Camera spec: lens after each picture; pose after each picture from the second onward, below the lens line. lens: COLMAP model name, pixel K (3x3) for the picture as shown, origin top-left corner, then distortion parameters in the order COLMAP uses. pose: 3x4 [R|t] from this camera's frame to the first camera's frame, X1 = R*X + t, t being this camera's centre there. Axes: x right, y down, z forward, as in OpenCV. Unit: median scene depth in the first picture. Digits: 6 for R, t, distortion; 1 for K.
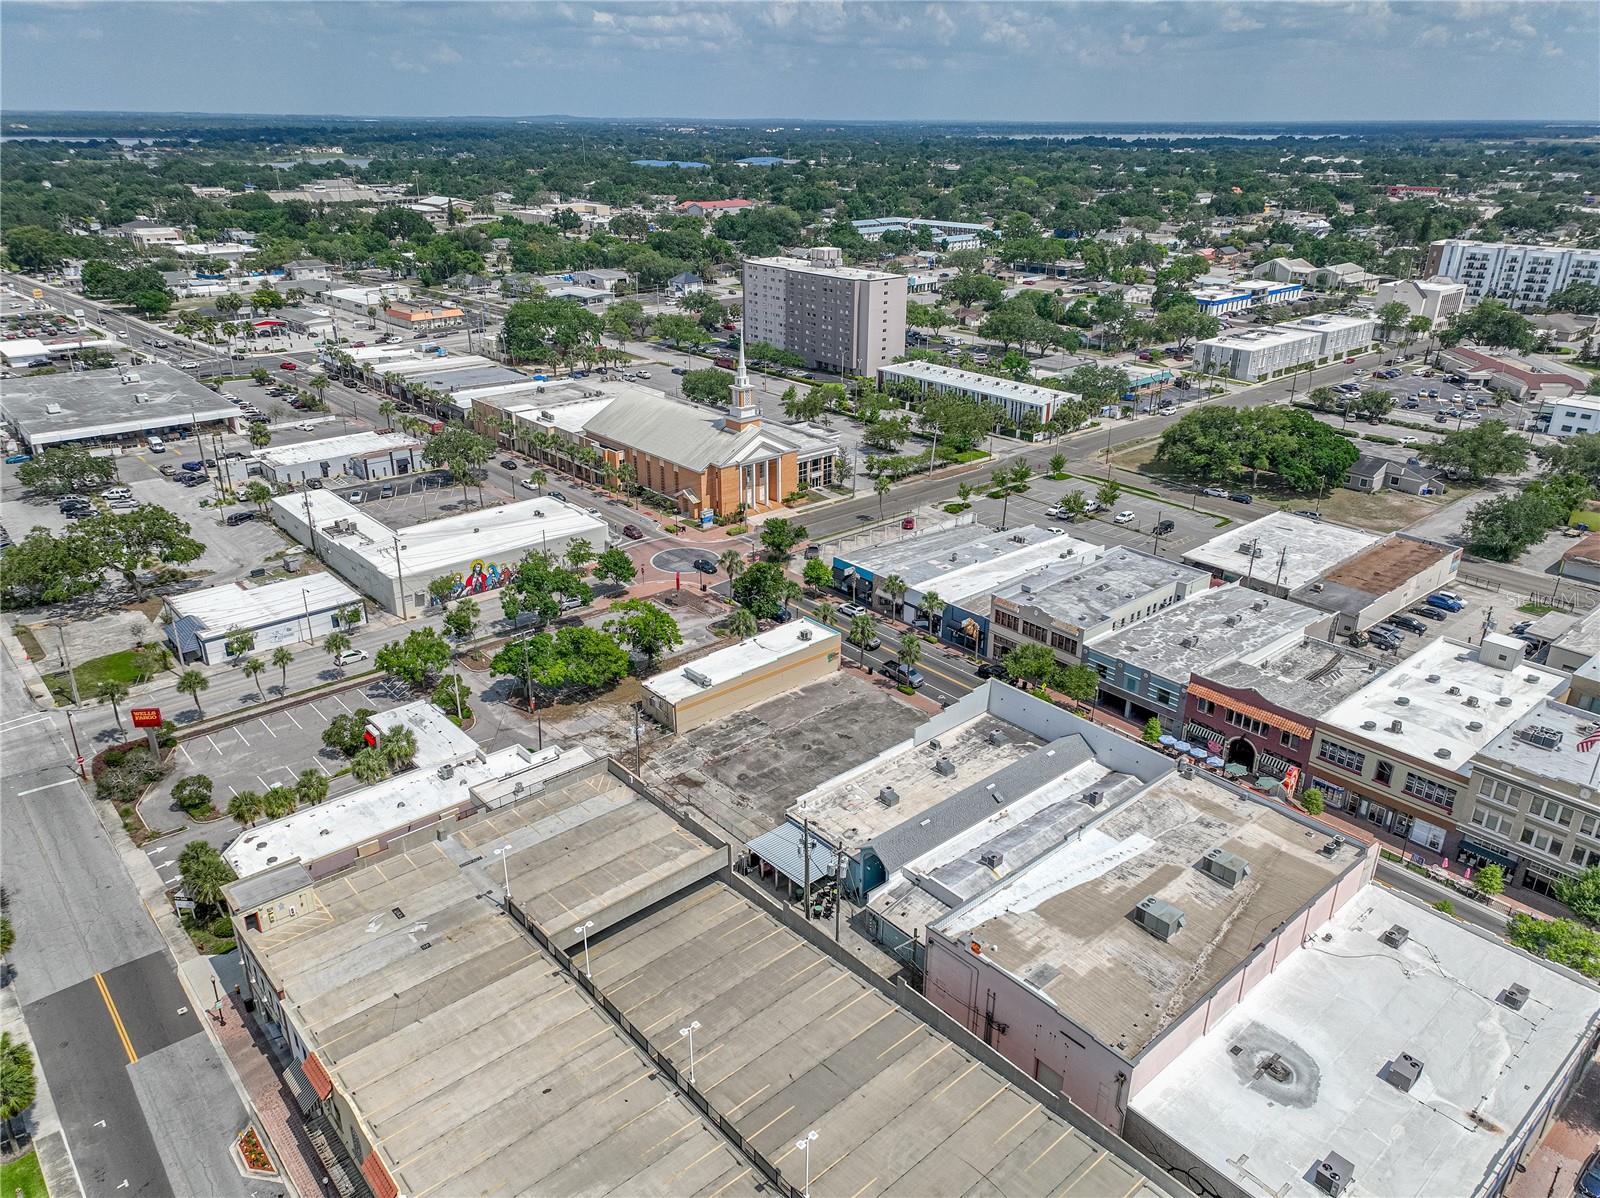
lens RADIAL K [[1127.2, 0, 797.3], [0, 1127.2, 597.8], [0, 0, 1]] dist [0.007967, 0.029777]
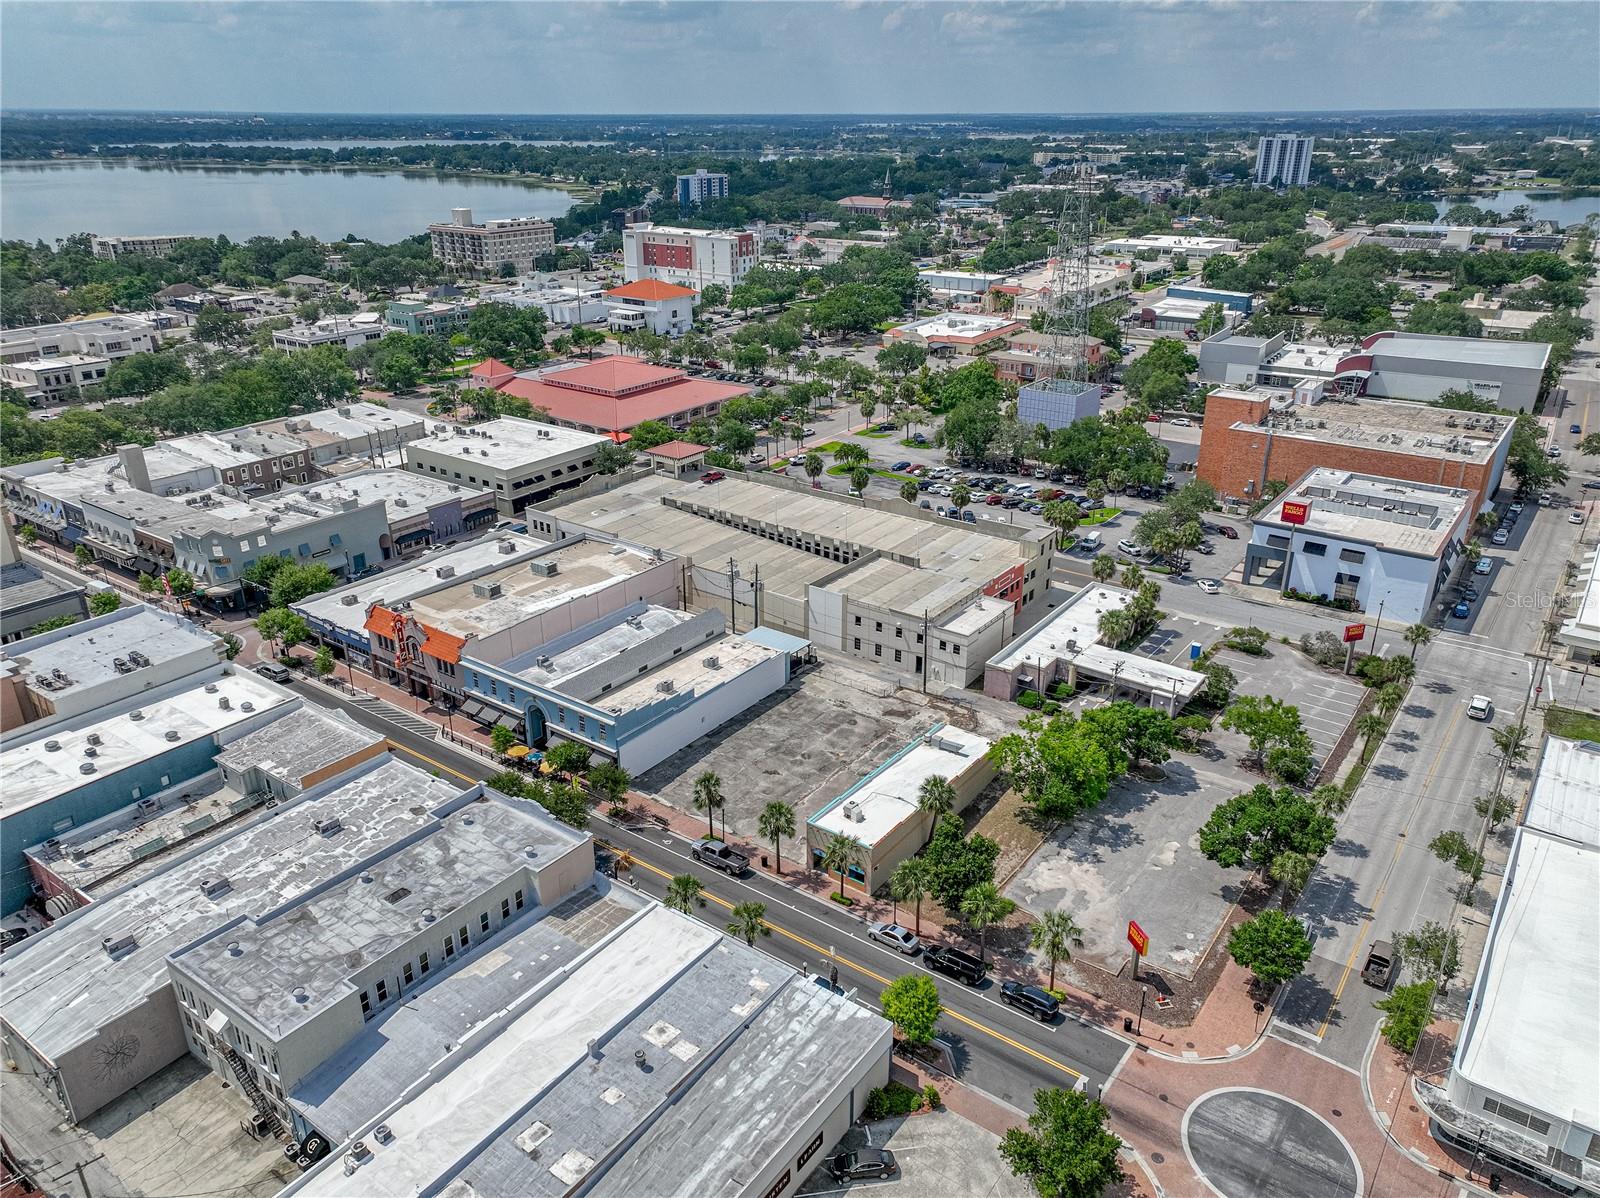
lens RADIAL K [[1146.9, 0, 801.4], [0, 1146.9, 600.4], [0, 0, 1]] dist [0.003518, 0.041506]
pose [[-0.975316, 0.082520, -0.204813, 0.167130], [-0.090682, 0.696031, 0.712262, -0.545590], [0.201332, 0.713254, -0.671368, 1.281459]]
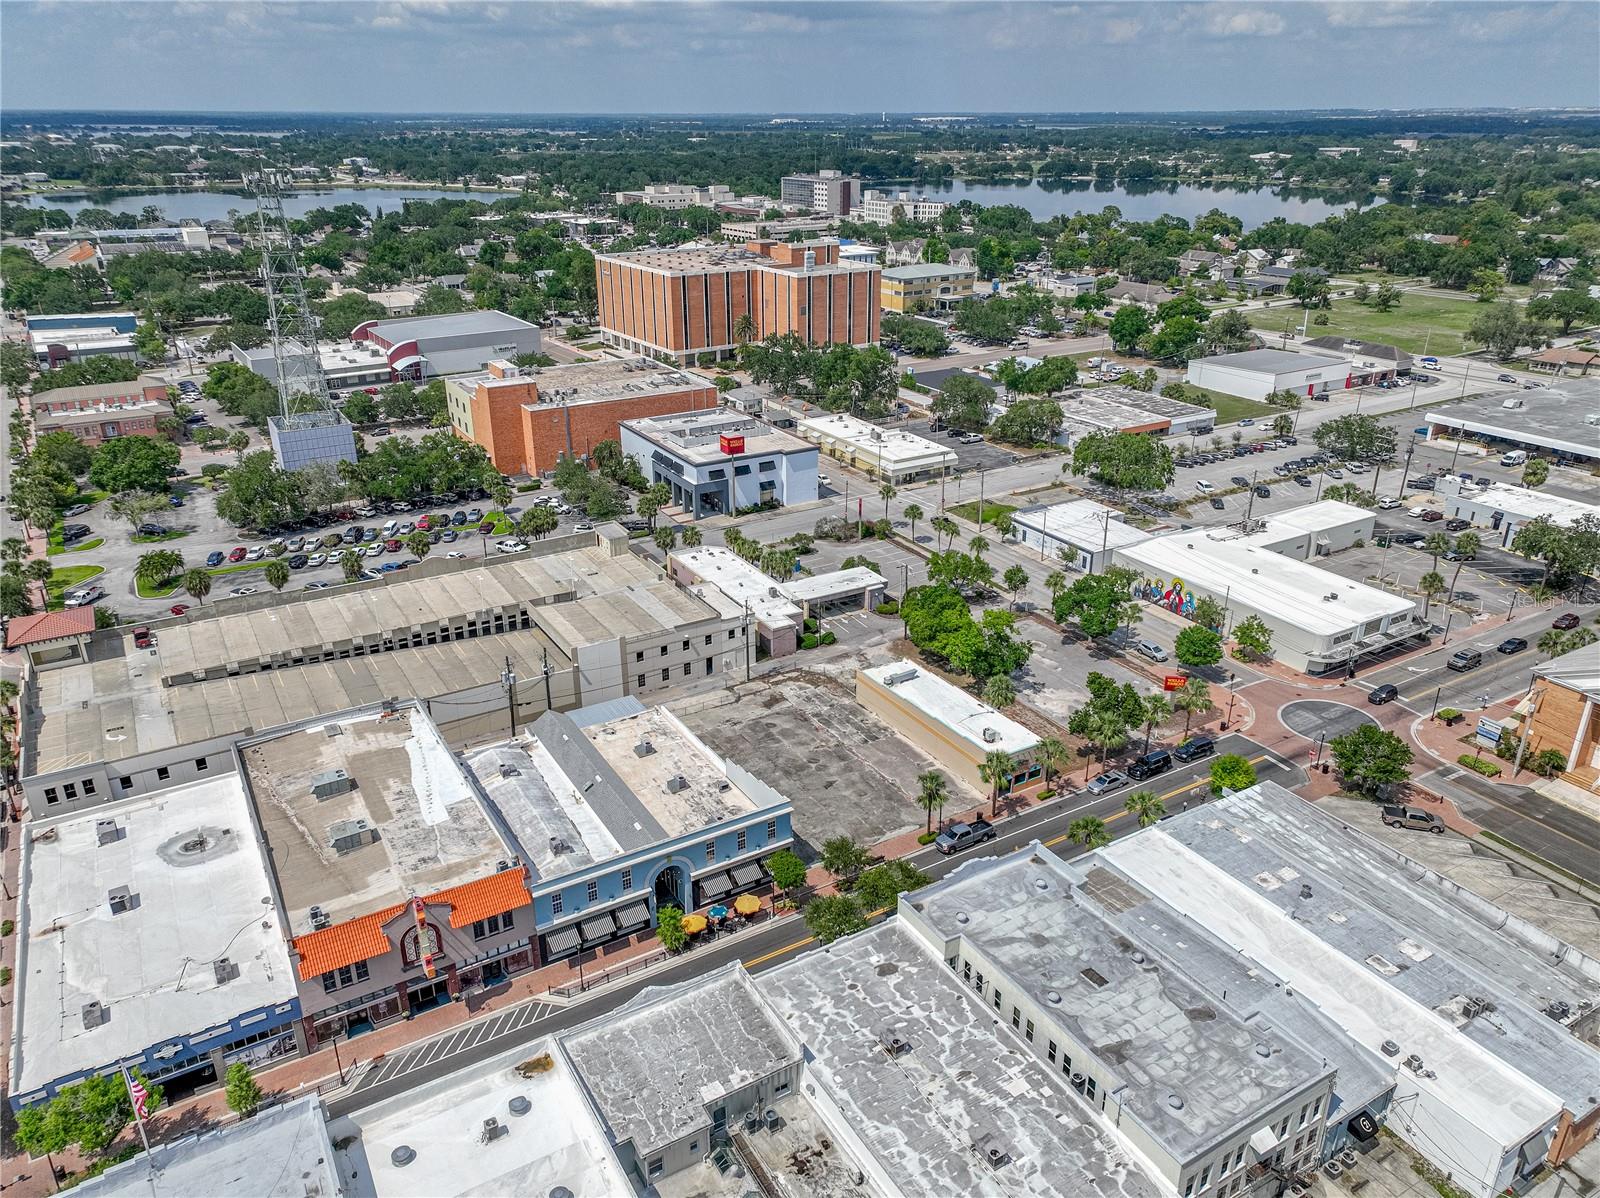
lens RADIAL K [[1138.5, 0, 799.1], [0, 1138.5, 601.2], [0, 0, 1]] dist [0.004463, 0.039415]
pose [[-0.179995, 0.384671, -0.905334, 0.694281], [-0.385192, 0.819303, 0.424699, -0.322358], [0.905113, 0.425171, 0.000701, 0.758527]]
